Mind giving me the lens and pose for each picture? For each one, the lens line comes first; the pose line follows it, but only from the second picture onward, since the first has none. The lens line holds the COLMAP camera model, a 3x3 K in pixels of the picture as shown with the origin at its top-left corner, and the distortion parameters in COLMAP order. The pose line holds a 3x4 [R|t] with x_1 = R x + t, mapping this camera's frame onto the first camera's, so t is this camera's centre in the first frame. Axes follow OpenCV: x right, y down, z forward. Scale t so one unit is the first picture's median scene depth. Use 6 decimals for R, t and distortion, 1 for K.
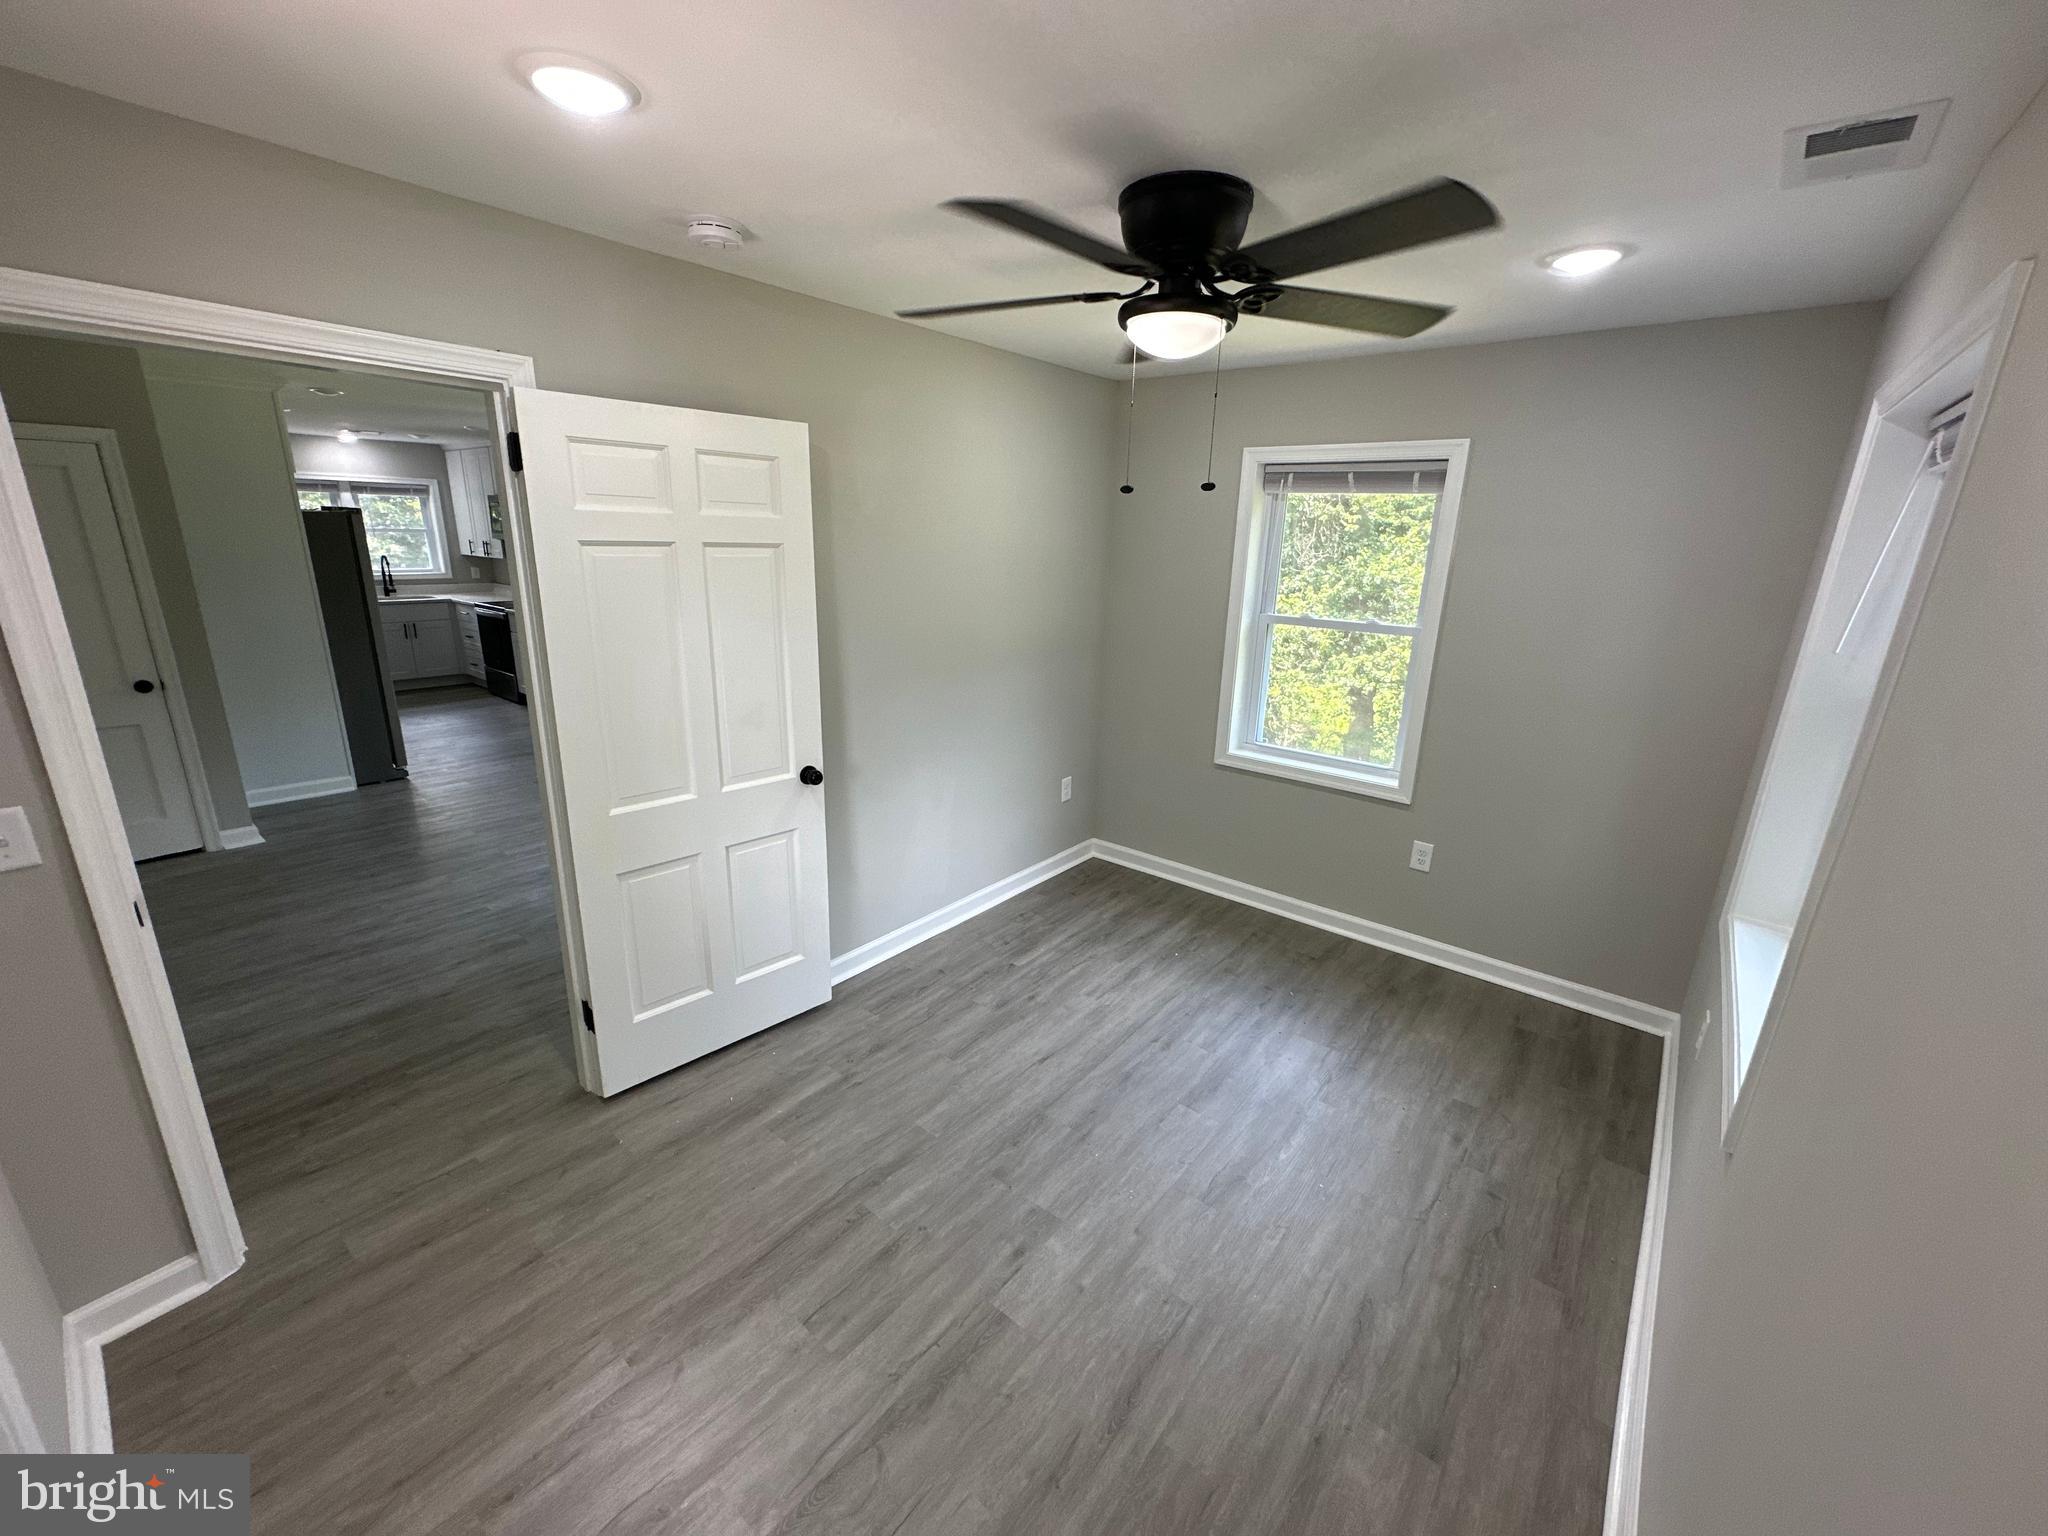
lens RADIAL K [[822.0, 0, 1024.0], [0, 822.0, 768.0], [0, 0, 1]] dist [-0.001361, 0.000448]
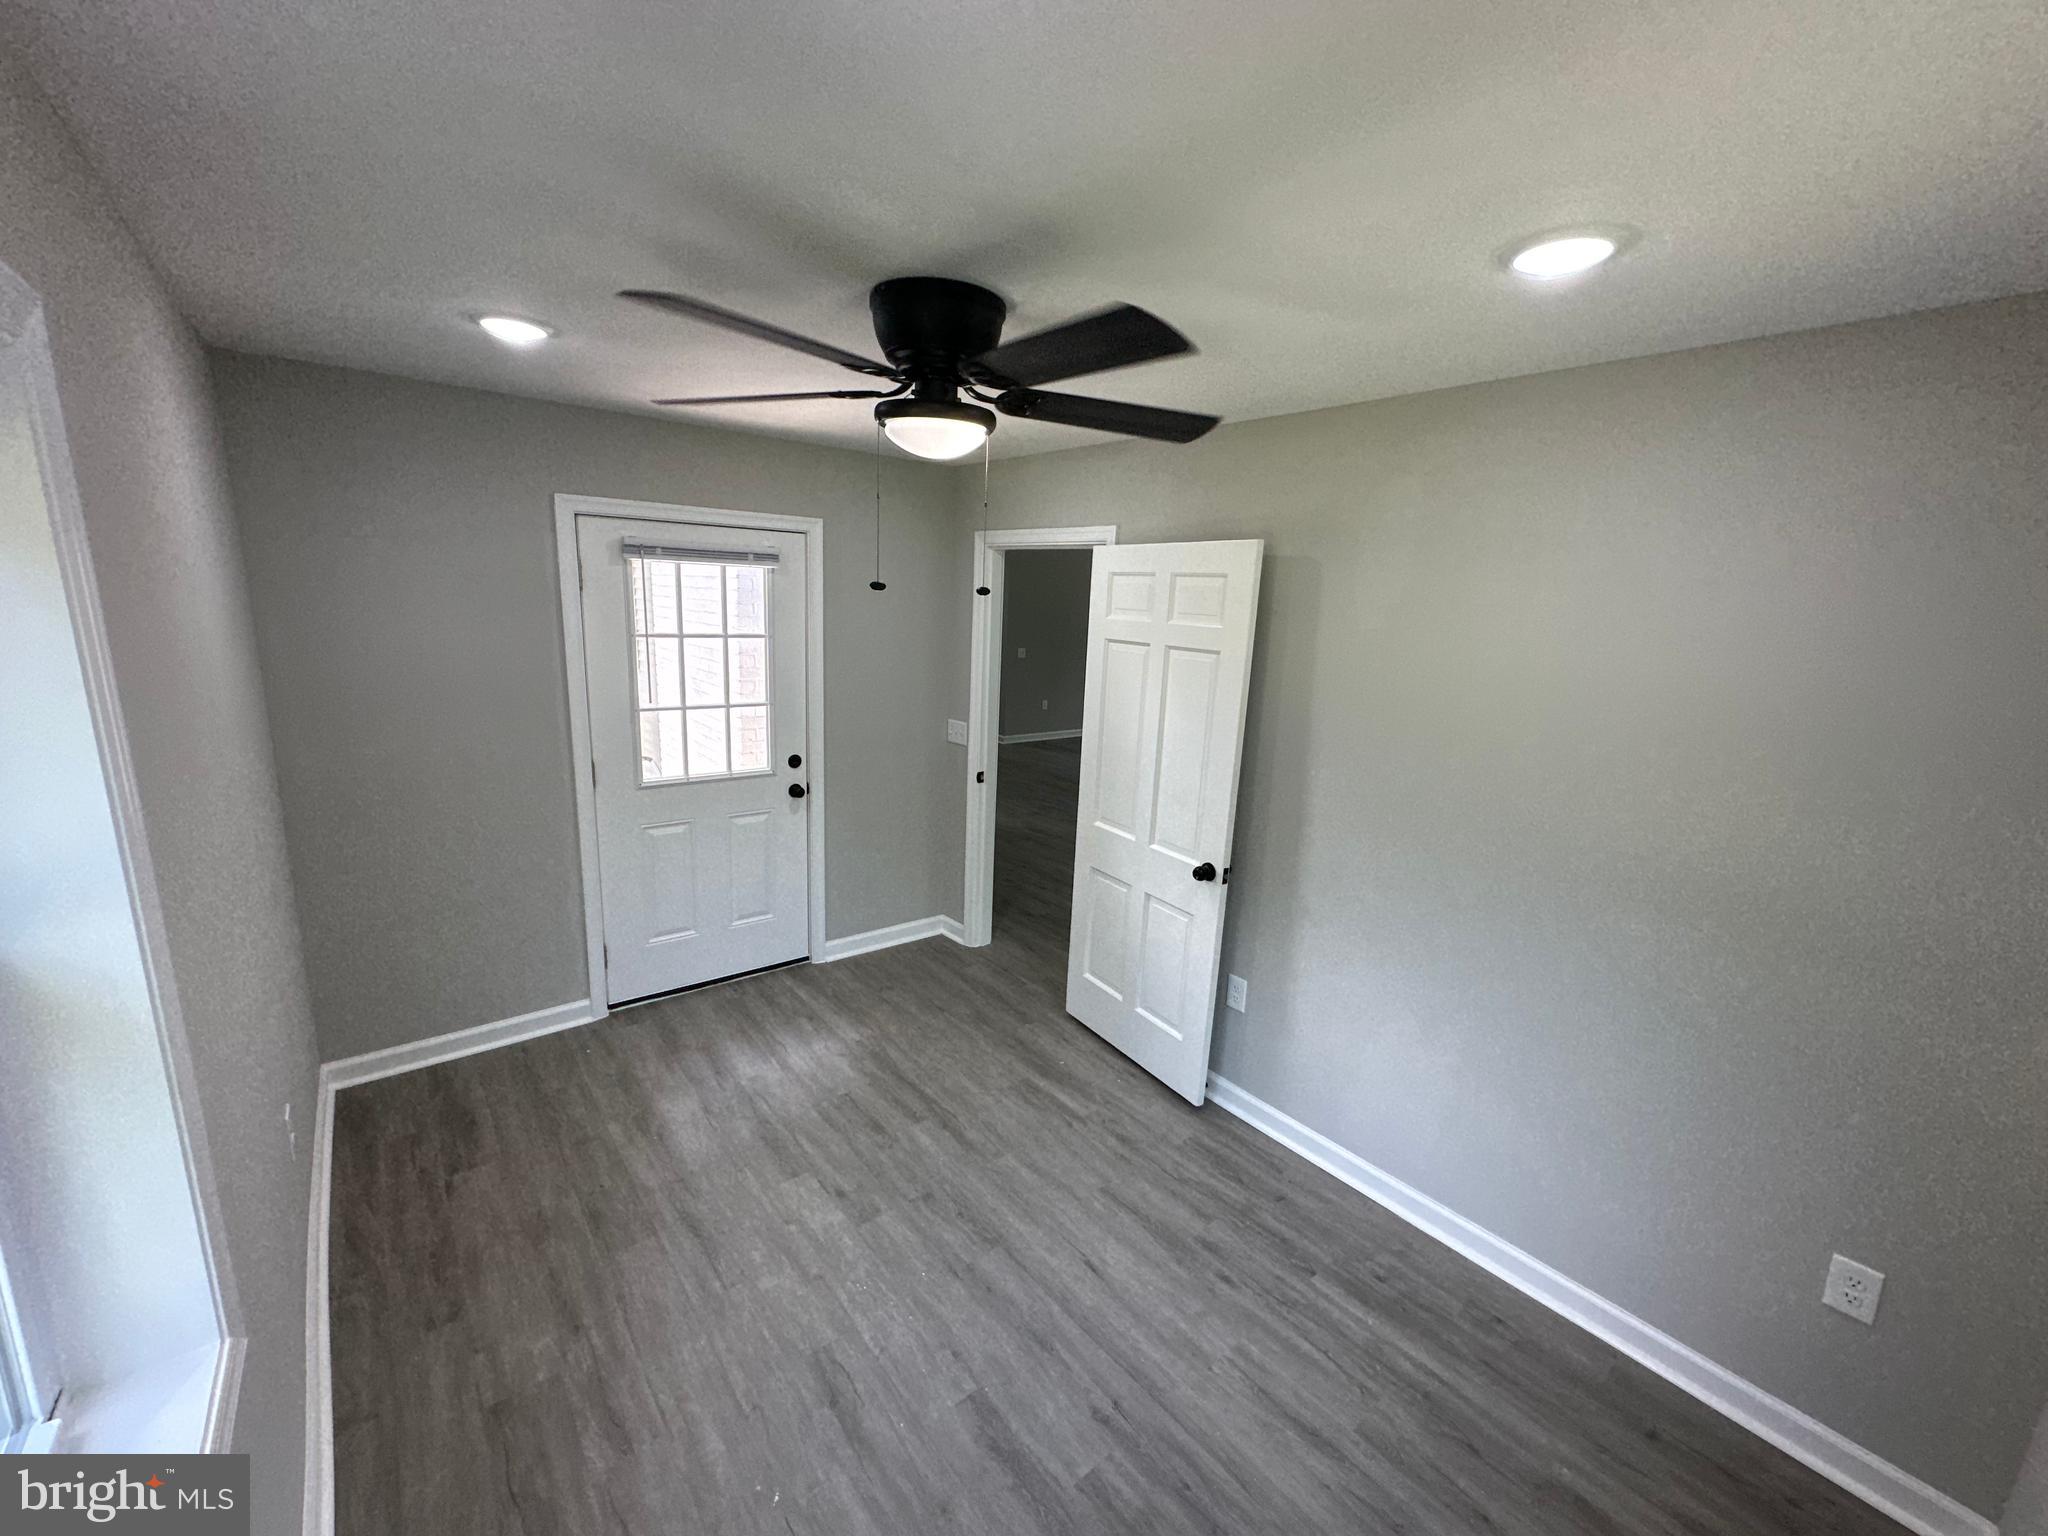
lens RADIAL K [[822.0, 0, 1024.0], [0, 822.0, 768.0], [0, 0, 1]] dist [-0.001361, 0.000448]
pose [[-0.208764, 0.163267, -0.964241, 0.879405], [-0.316847, 0.921493, 0.224629, -0.312573], [0.925216, 0.352412, -0.140644, 1.035617]]
